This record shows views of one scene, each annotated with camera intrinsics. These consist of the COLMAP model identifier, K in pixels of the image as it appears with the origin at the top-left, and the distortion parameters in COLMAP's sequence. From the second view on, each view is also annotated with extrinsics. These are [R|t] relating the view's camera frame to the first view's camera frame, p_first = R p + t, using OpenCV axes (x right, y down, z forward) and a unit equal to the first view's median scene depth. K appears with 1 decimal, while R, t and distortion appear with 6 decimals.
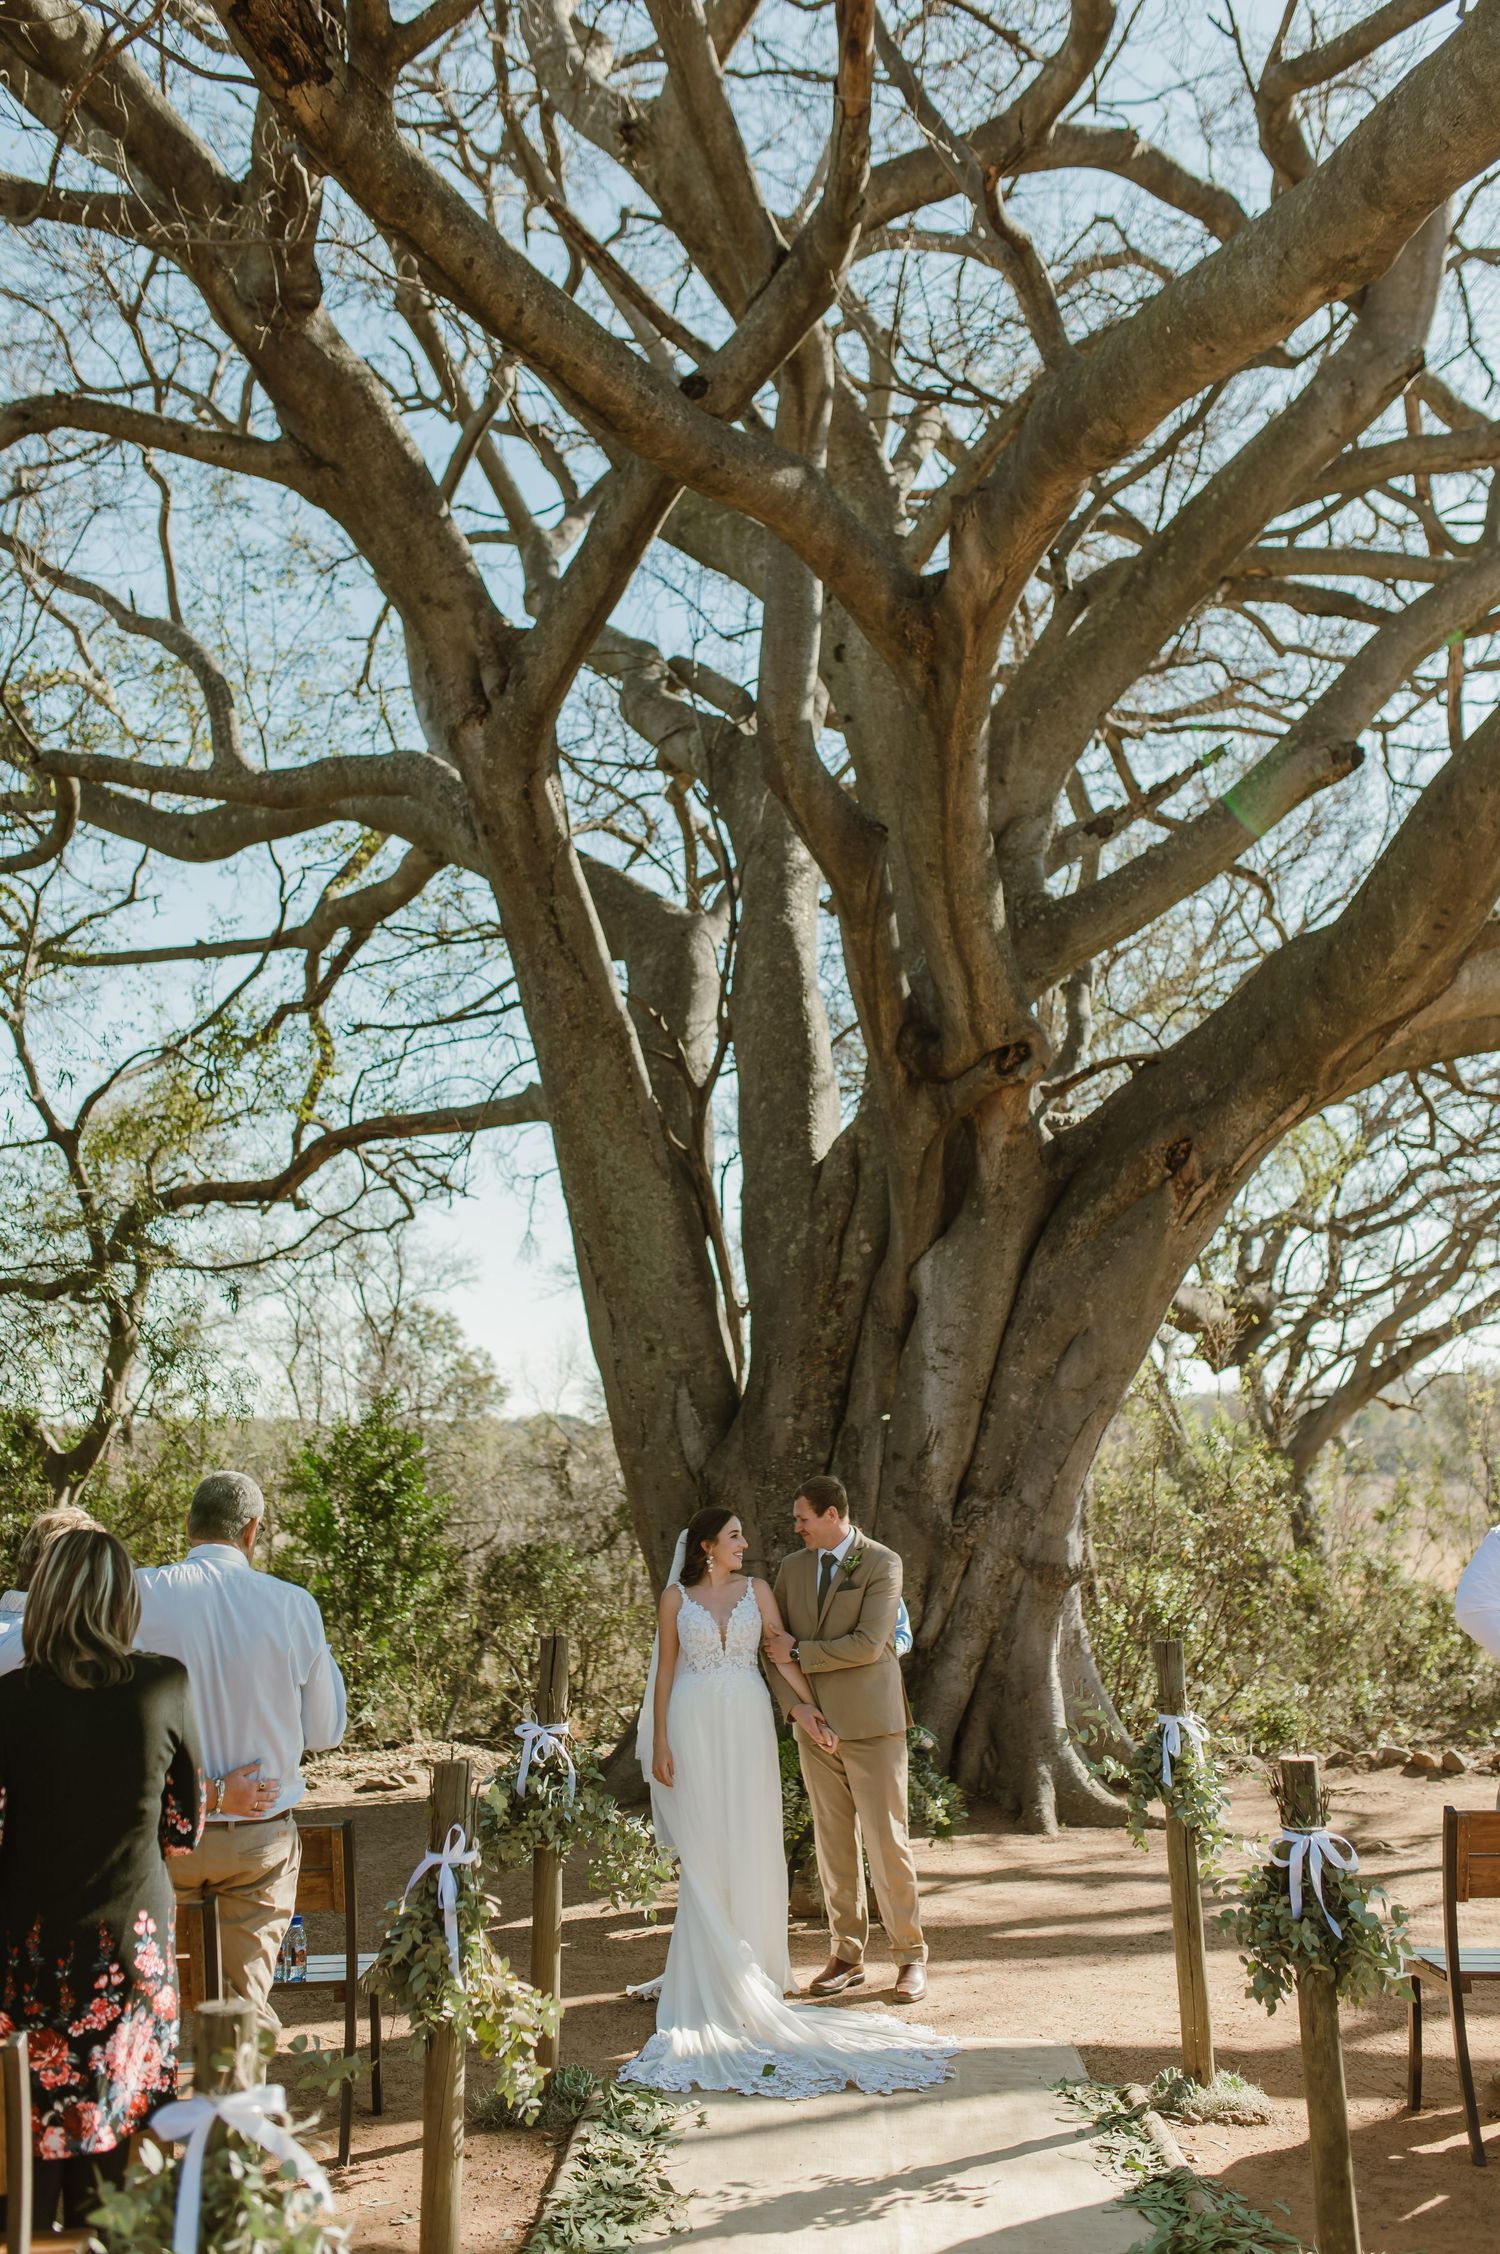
lens RADIAL K [[2136.5, 0, 749.5], [0, 2136.5, 1114.6], [0, 0, 1]] dist [0.023579, 0.000000]
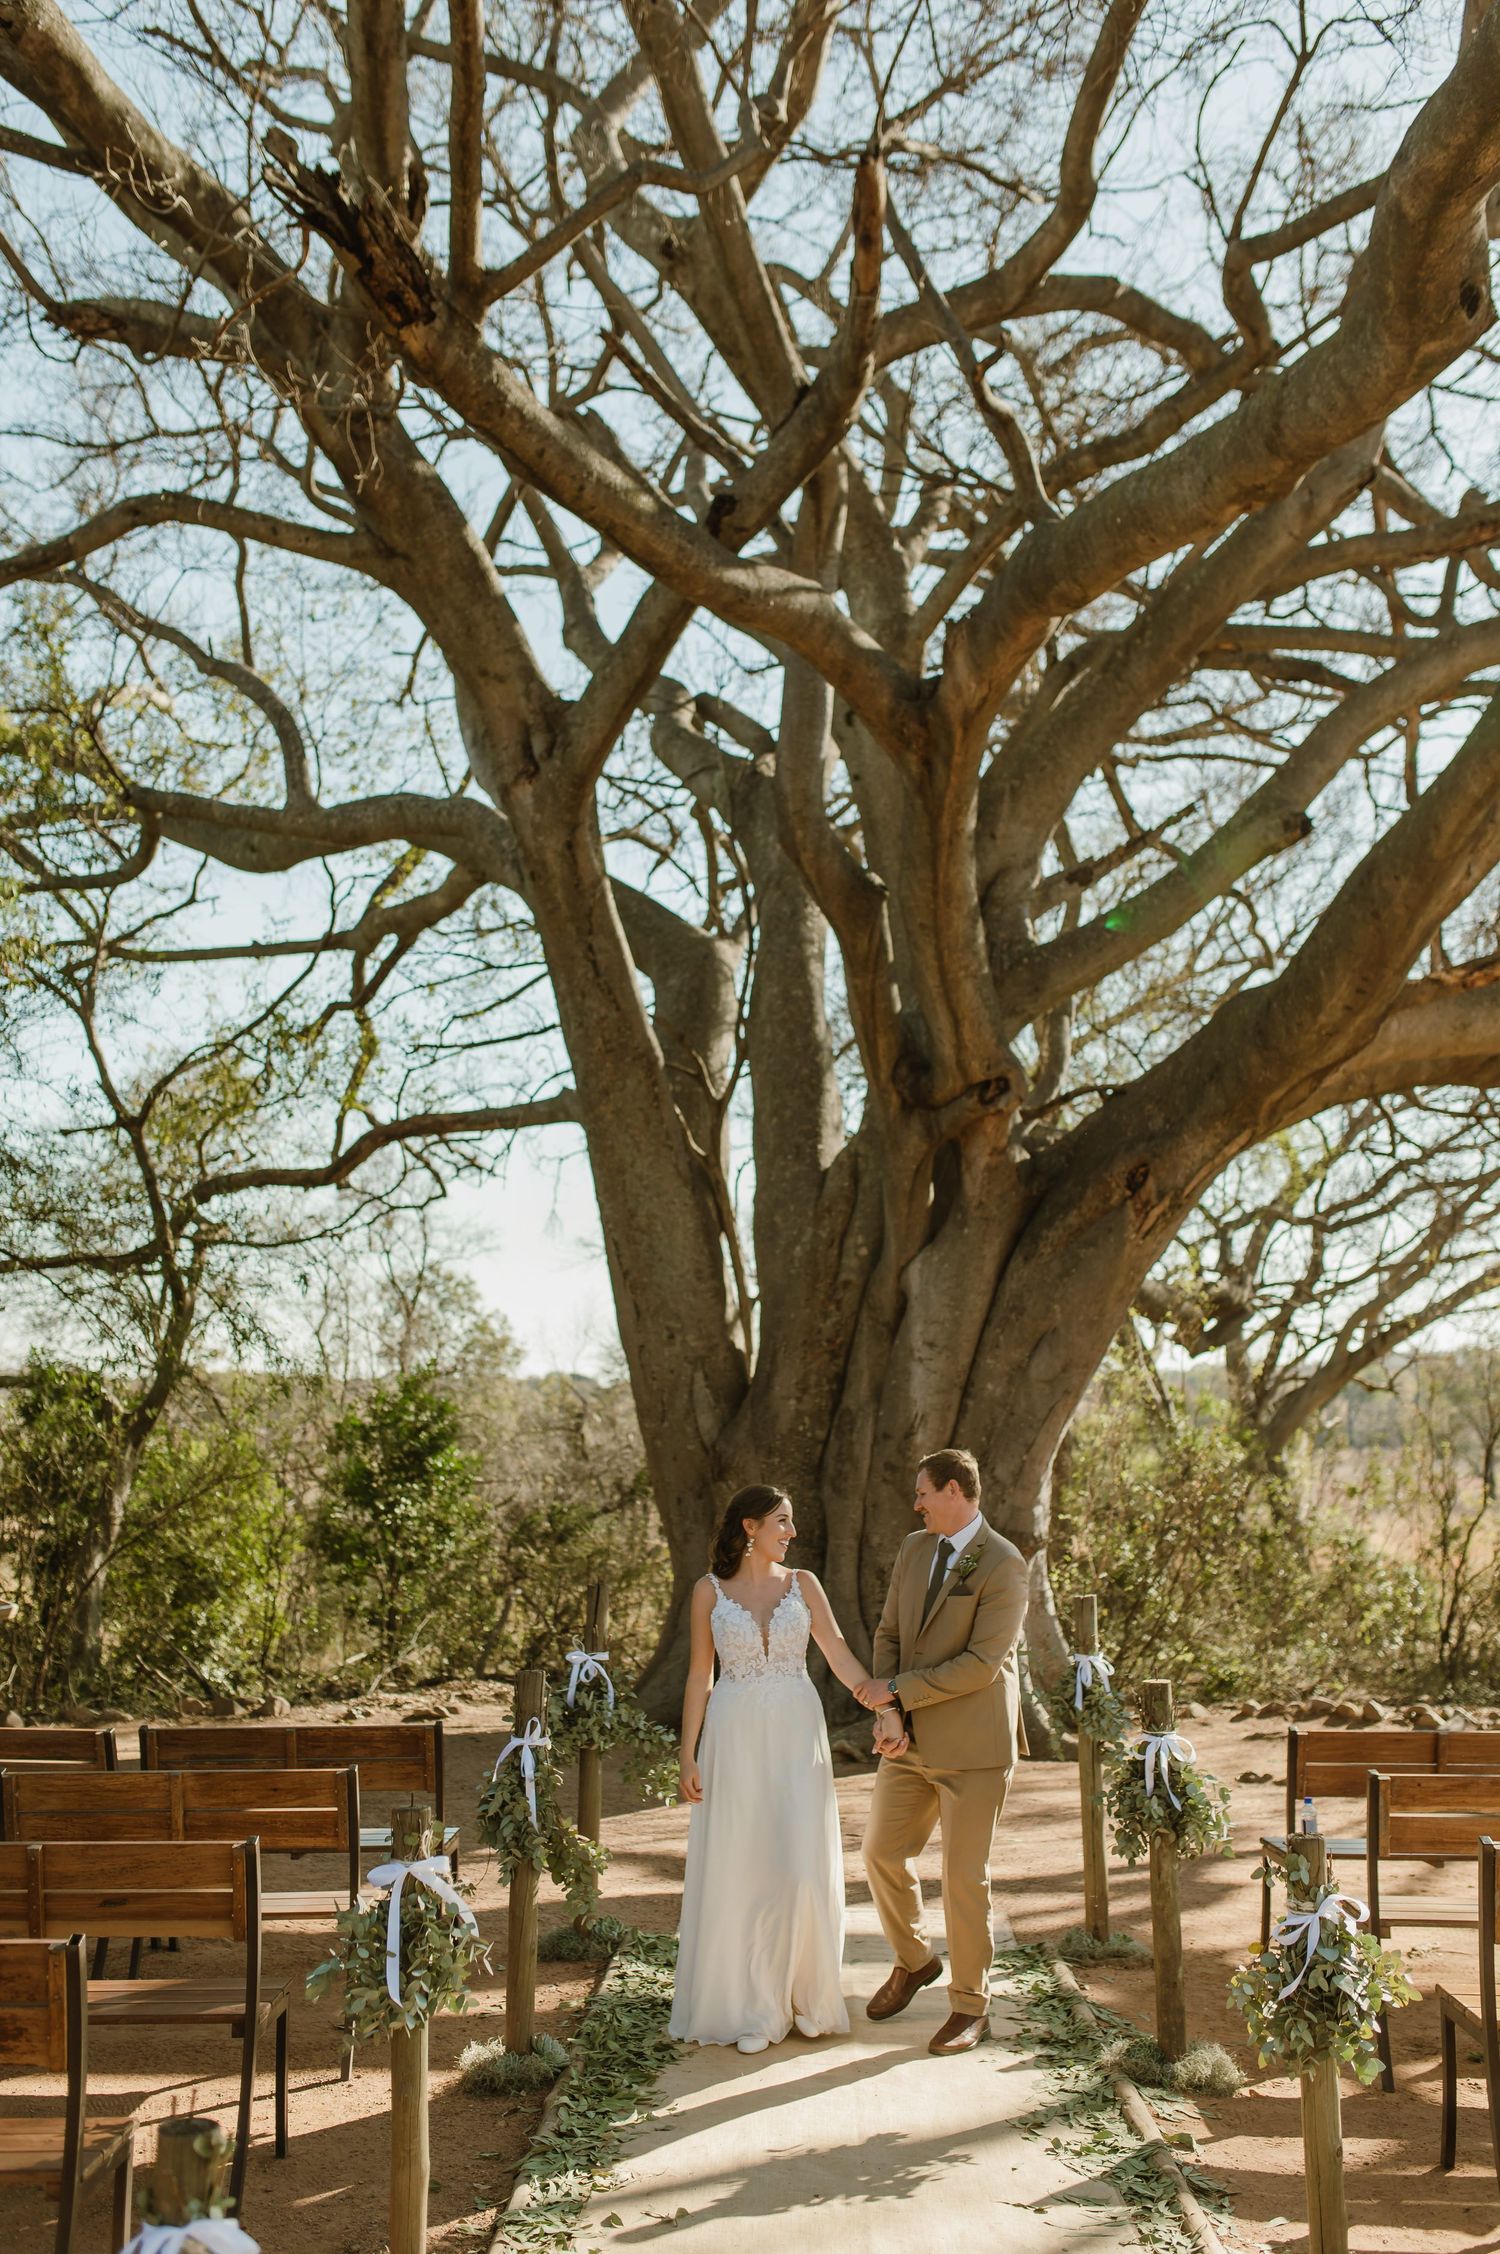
lens RADIAL K [[2136.5, 0, 756.8], [0, 2136.5, 1133.3], [0, 0, 1]] dist [0.023579, 0.000000]
pose [[0.999832, 0.018039, -0.003256, 0.000902], [-0.017948, 0.999497, 0.026161, -0.029201], [0.003726, -0.026098, 0.999652, -0.131341]]
